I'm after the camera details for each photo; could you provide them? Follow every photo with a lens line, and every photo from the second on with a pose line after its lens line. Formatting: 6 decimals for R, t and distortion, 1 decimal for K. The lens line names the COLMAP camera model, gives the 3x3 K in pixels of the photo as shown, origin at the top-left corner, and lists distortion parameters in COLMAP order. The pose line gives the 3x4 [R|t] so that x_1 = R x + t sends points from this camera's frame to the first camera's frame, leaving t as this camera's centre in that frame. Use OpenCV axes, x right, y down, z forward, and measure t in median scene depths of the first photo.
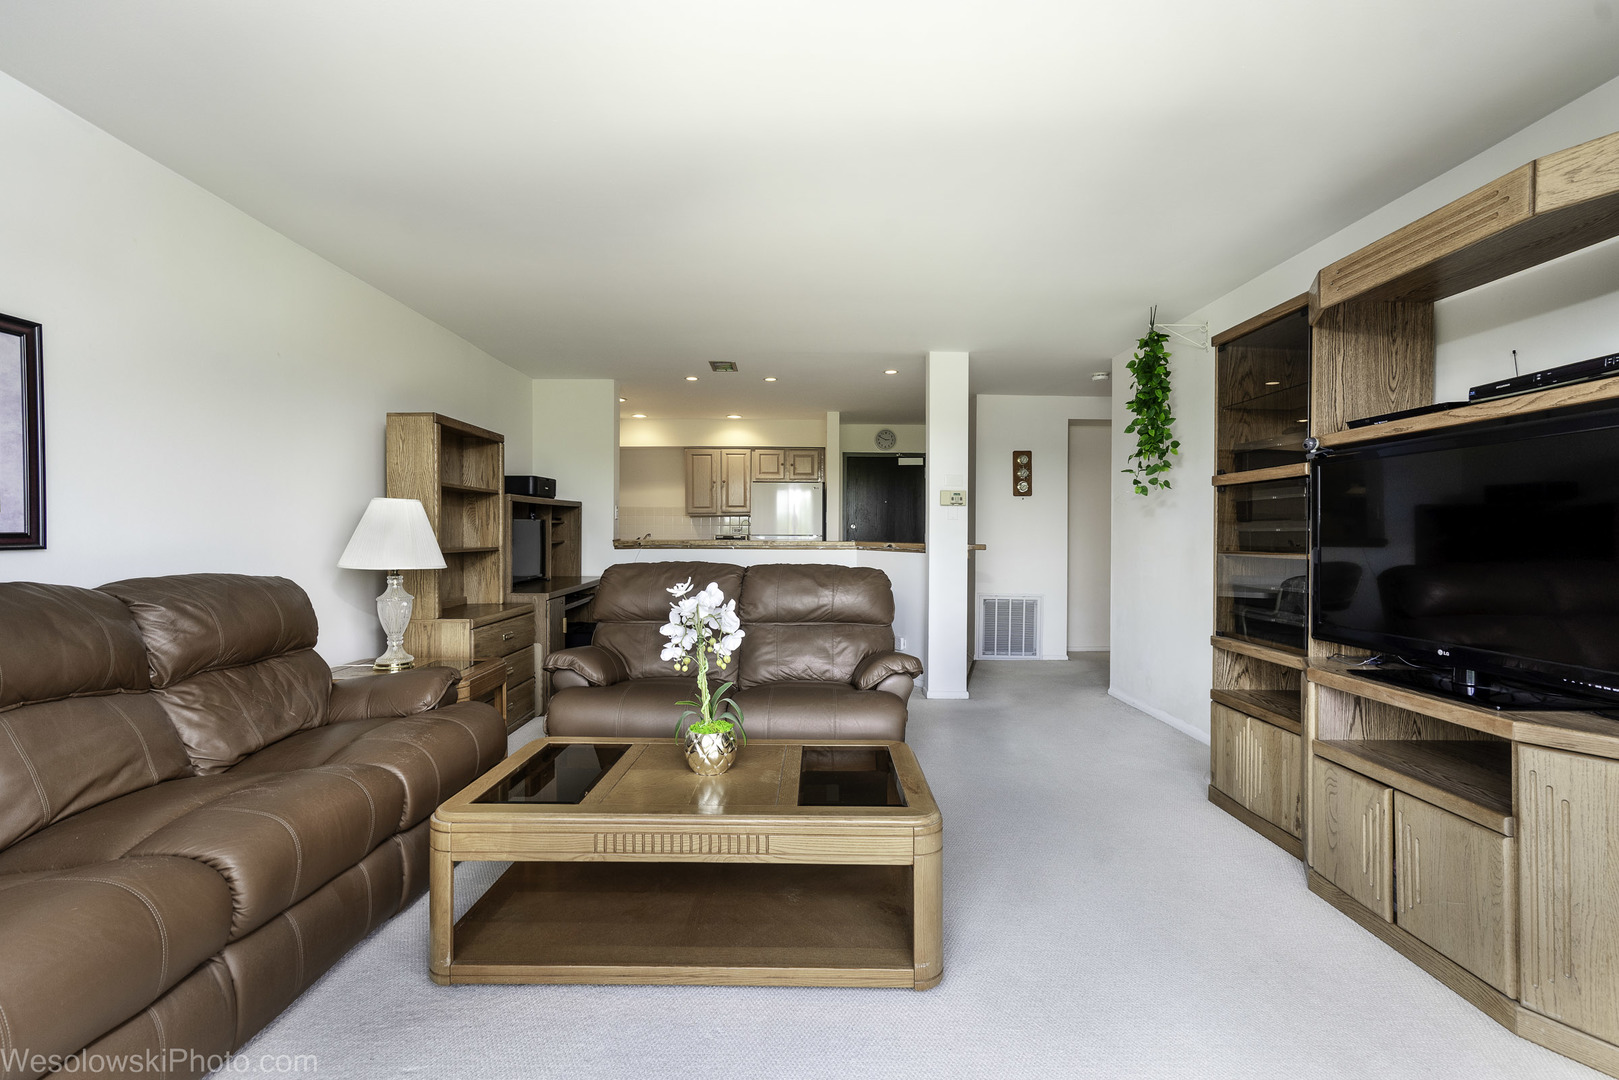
lens RADIAL K [[744.2, 0, 809.5], [0, 744.2, 540.0], [0, 0, 1]] dist [-0.002456, 0.010172]
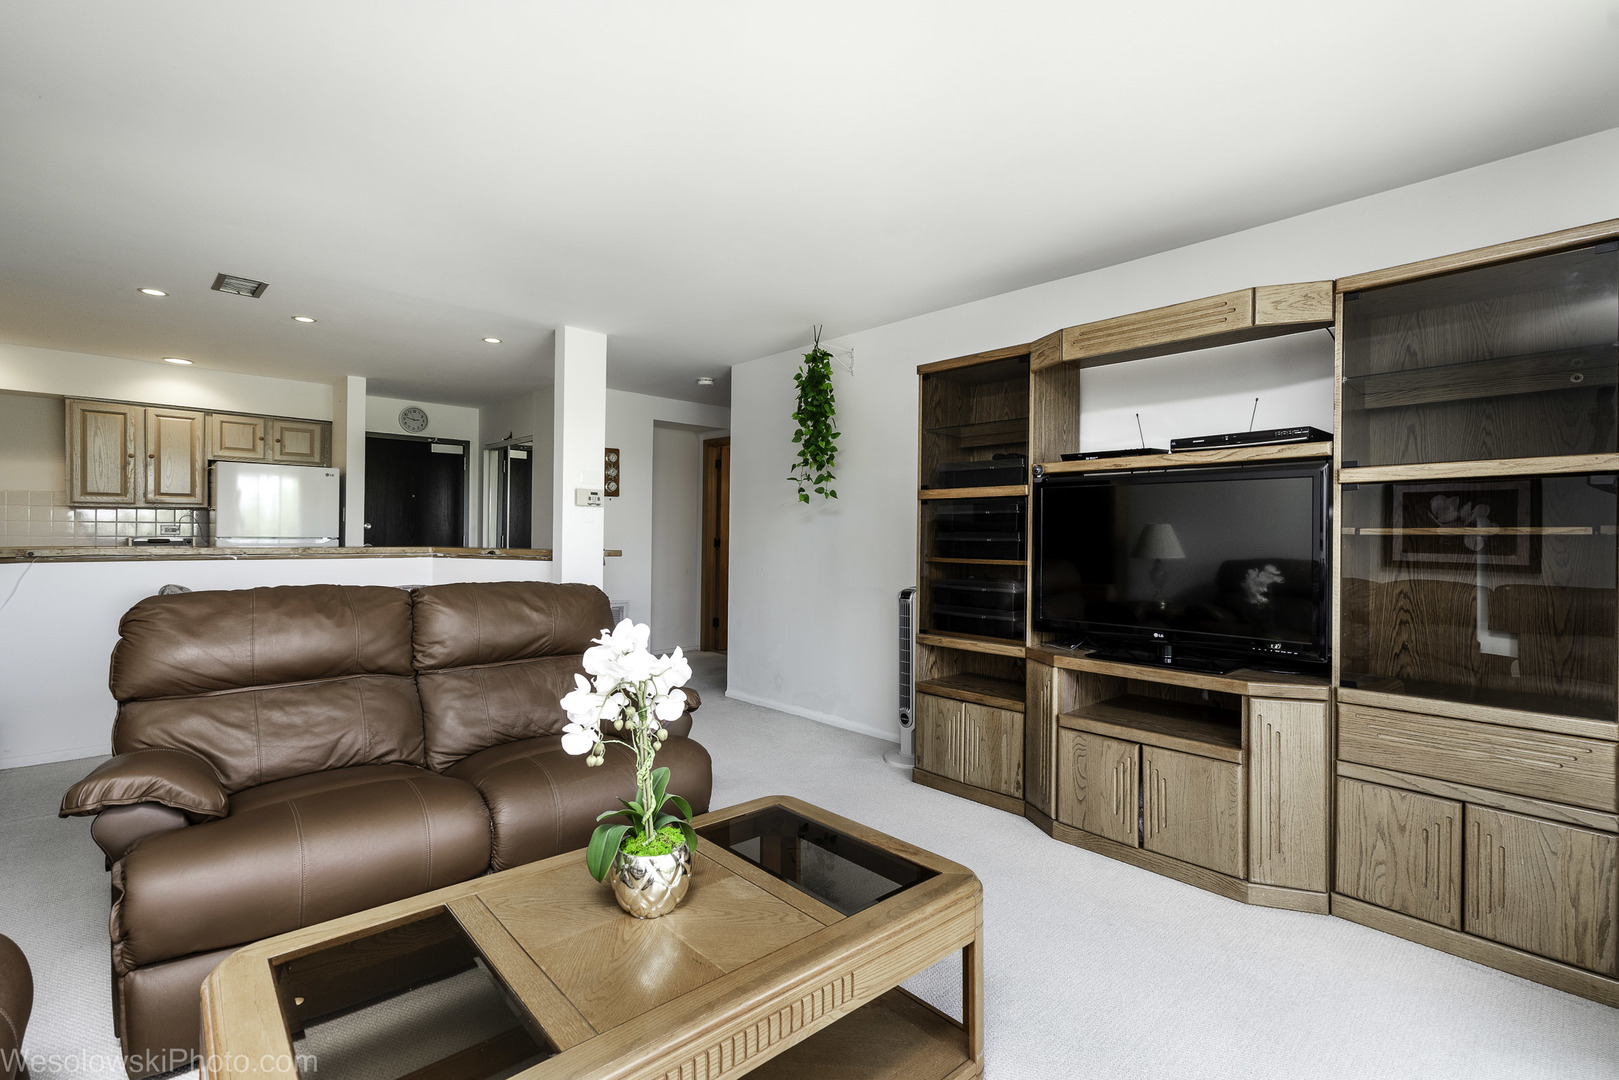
lens RADIAL K [[747.1, 0, 807.4], [0, 747.1, 533.8], [0, 0, 1]] dist [-0.041608, 0.054638]
pose [[0.742561, 0.003208, 0.669771, -0.331879], [-0.000382, 0.999990, -0.004366, -0.016058], [-0.669778, 0.002986, 0.742555, 0.283565]]
